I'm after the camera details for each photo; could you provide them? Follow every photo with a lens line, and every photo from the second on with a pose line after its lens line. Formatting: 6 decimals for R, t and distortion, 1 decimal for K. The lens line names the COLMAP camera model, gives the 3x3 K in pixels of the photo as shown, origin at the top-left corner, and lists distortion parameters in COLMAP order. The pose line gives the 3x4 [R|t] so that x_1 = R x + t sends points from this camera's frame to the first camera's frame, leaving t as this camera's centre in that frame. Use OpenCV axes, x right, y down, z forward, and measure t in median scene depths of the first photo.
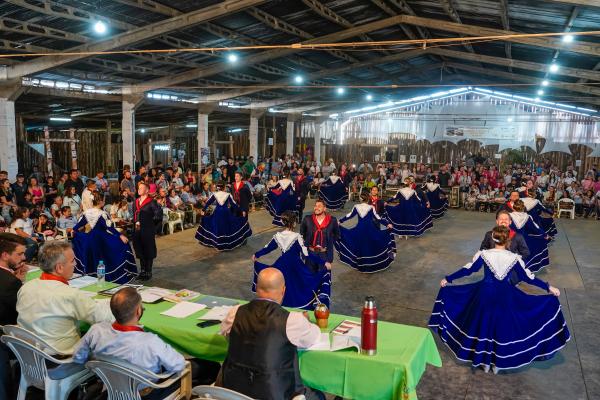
lens RADIAL K [[531.4, 0, 300.0], [0, 531.4, 200.0], [0, 0, 1]] dist [0.048768, -0.003678]
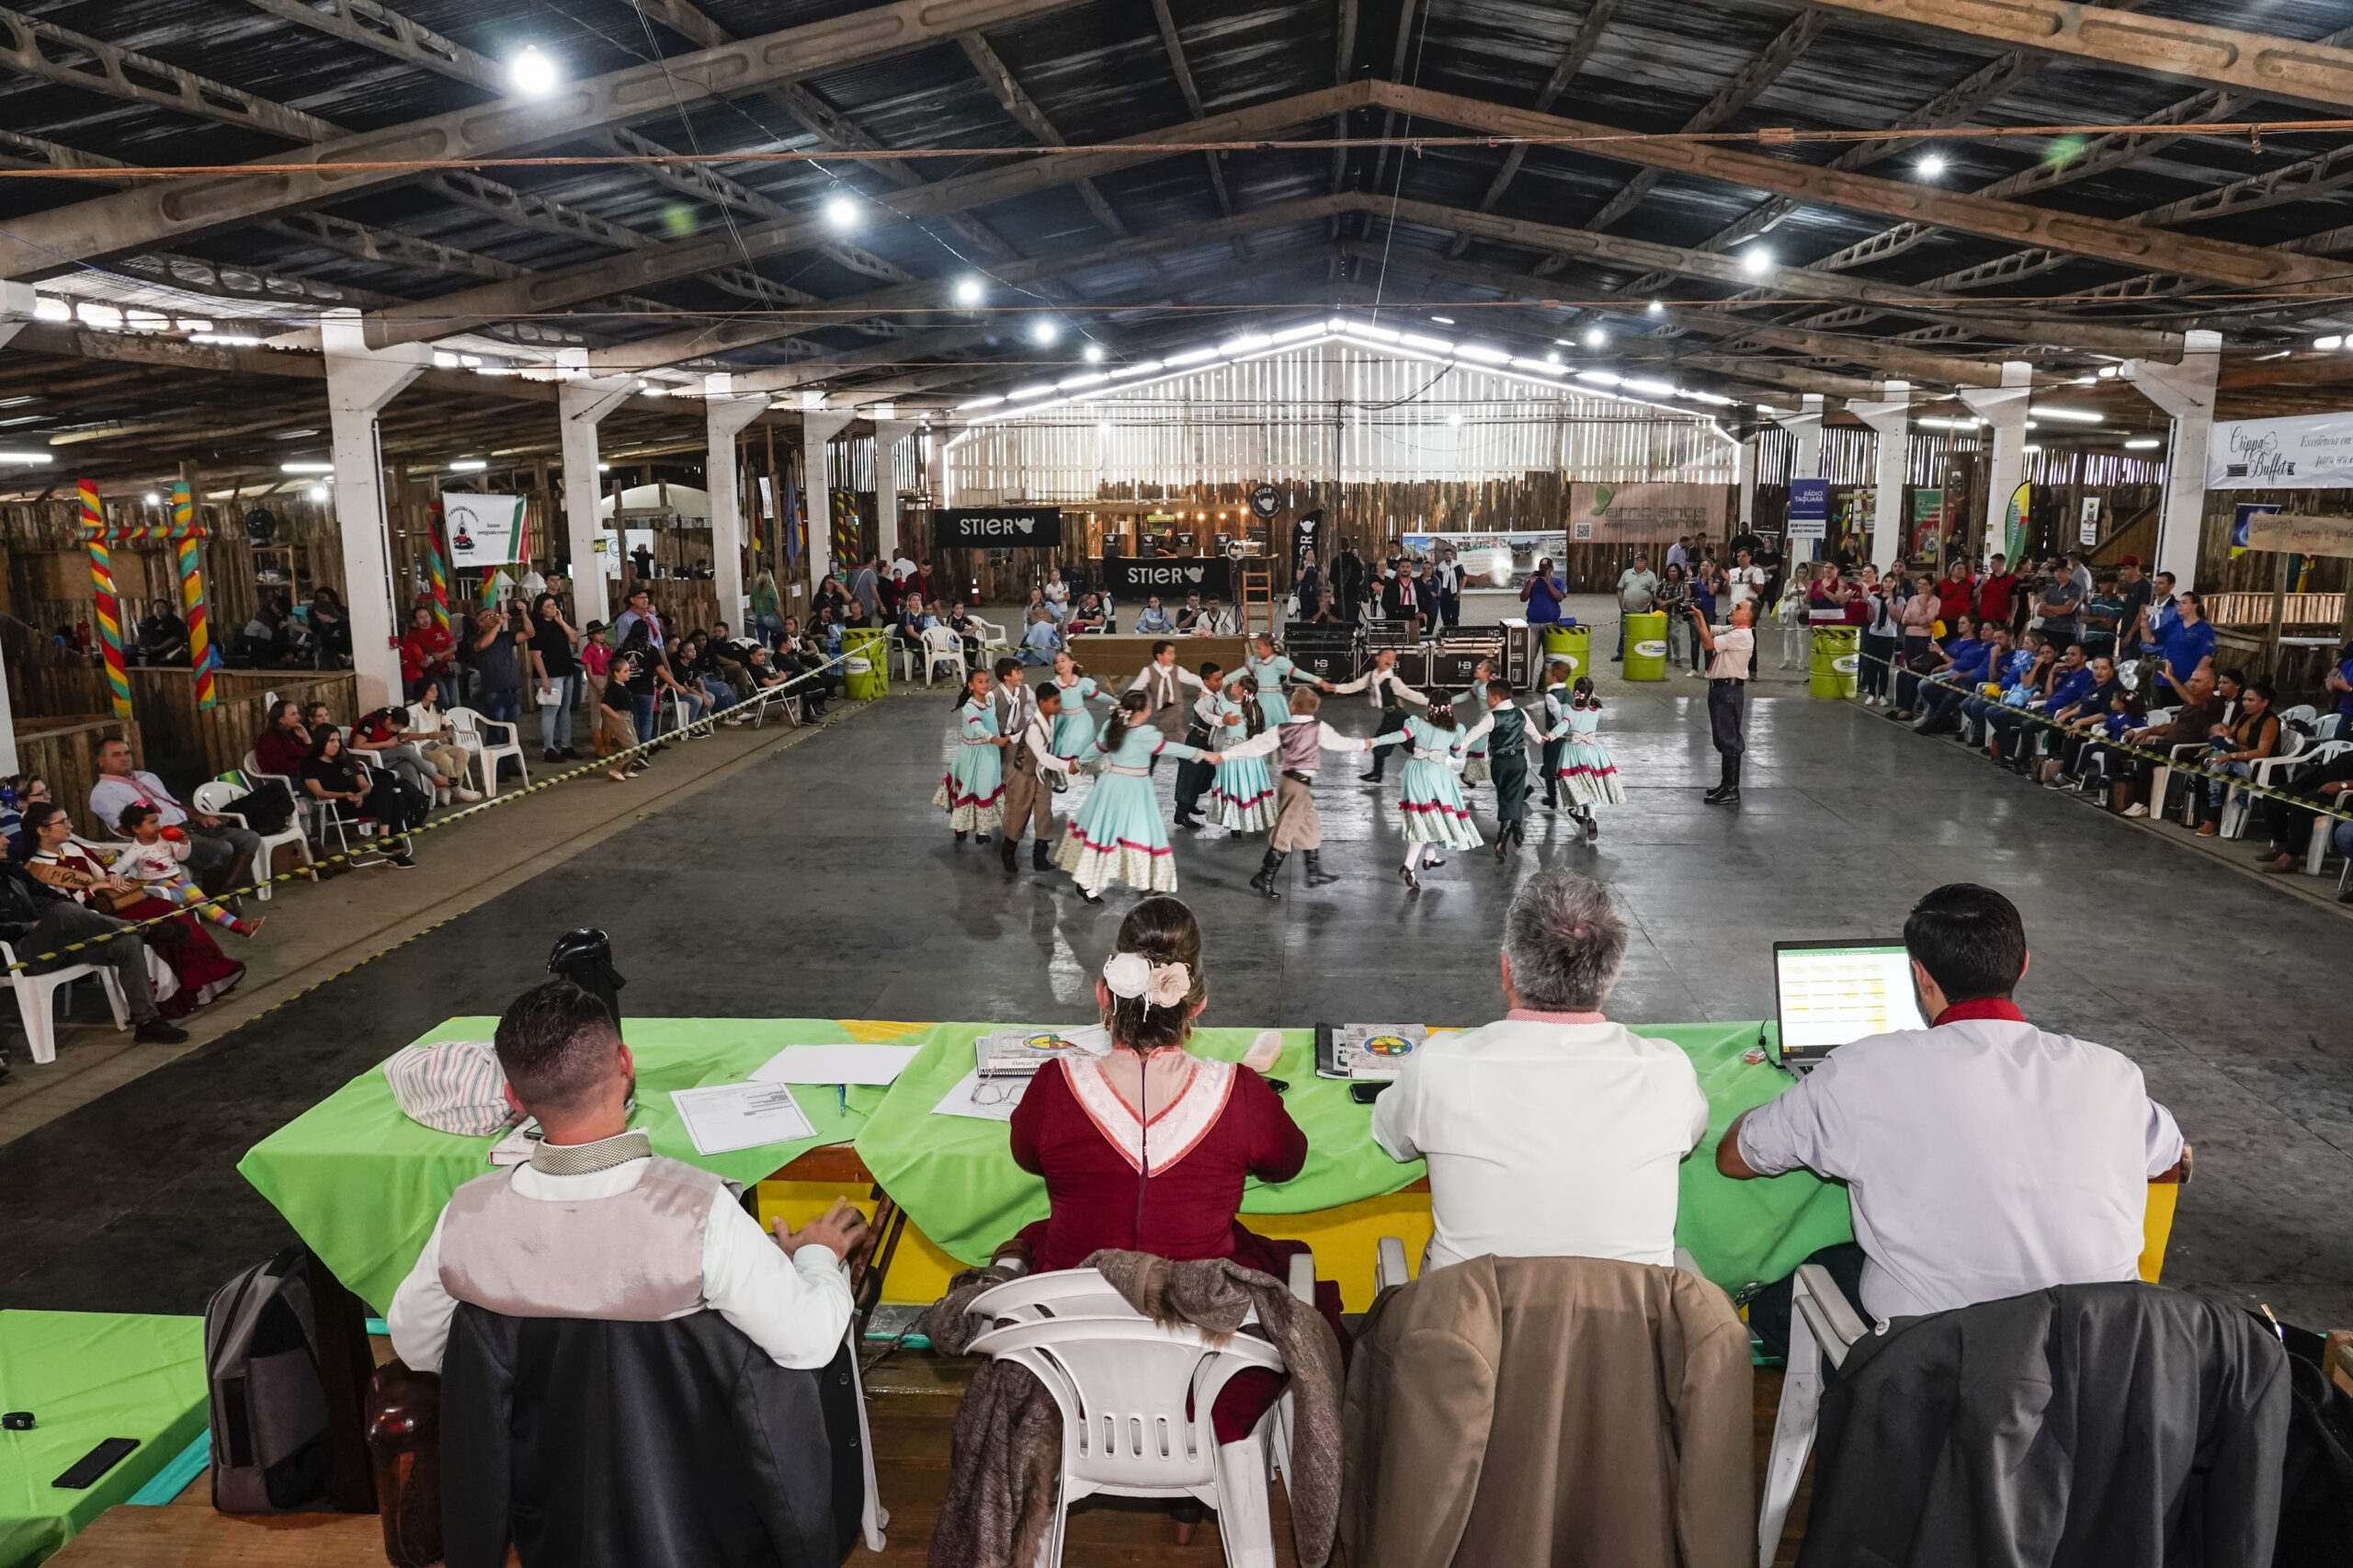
lens RADIAL K [[1612.0, 0, 1176.5], [0, 1612.0, 784.0], [0, 0, 1]] dist [0.000601, 0.002794]
pose [[0.948076, -0.092162, 0.304399, -0.193827], [0.072224, 0.994477, 0.076148, -0.012753], [-0.309736, -0.050209, 0.949496, 0.092730]]
